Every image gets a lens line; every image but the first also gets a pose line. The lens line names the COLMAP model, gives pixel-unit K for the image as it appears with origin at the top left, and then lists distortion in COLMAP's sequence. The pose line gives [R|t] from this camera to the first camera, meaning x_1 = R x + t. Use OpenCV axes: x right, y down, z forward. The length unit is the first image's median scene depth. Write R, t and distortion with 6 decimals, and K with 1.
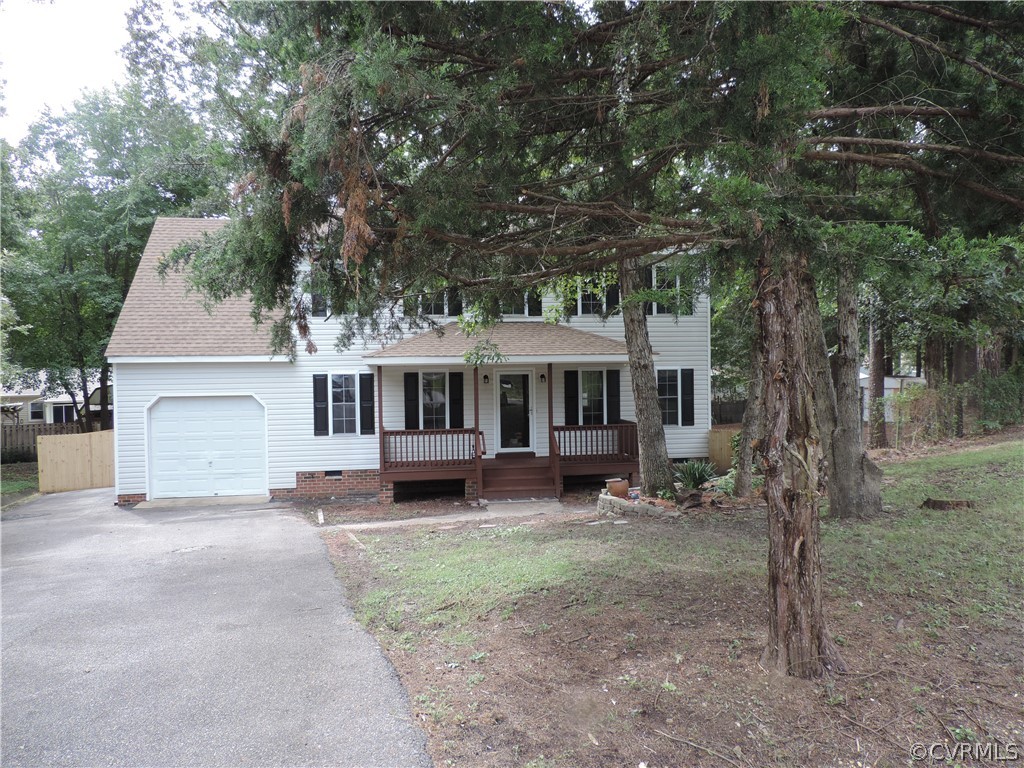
lens RADIAL K [[732.1, 0, 516.5], [0, 732.1, 386.4], [0, 0, 1]] dist [-0.020914, 0.000037]
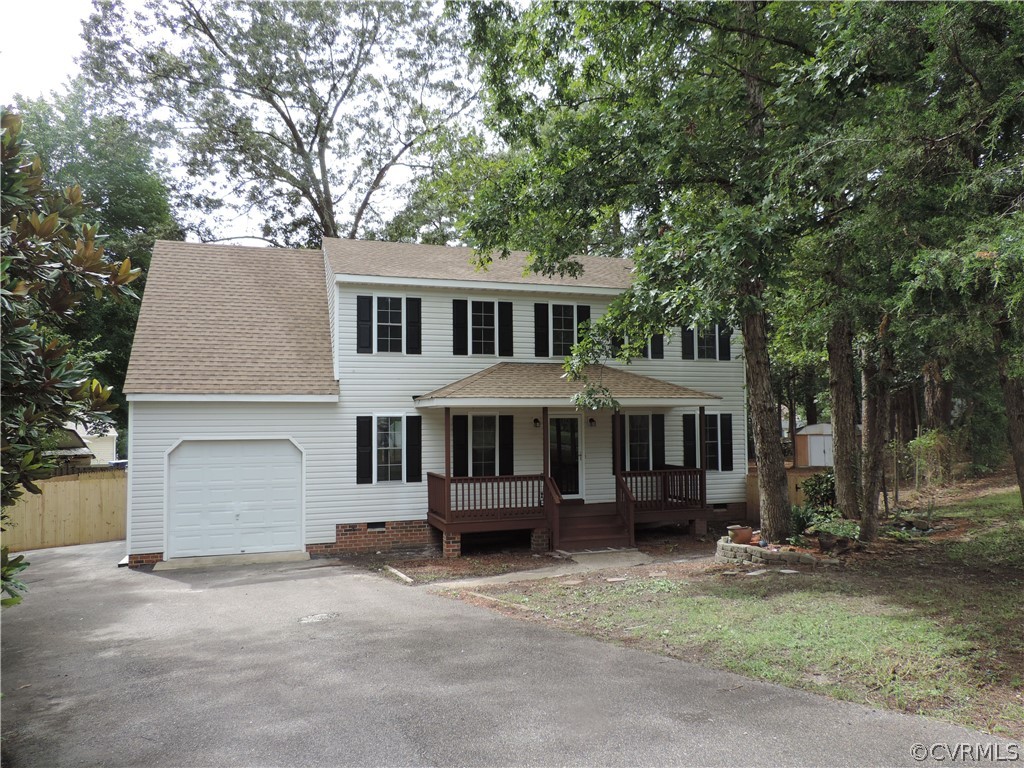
lens RADIAL K [[732.1, 0, 516.5], [0, 732.1, 386.4], [0, 0, 1]] dist [-0.020914, 0.000037]
pose [[0.986447, 0.013965, 0.163486, -0.230076], [-0.003506, 0.997938, -0.064087, 0.004132], [-0.164044, 0.062646, 0.984462, 0.064384]]
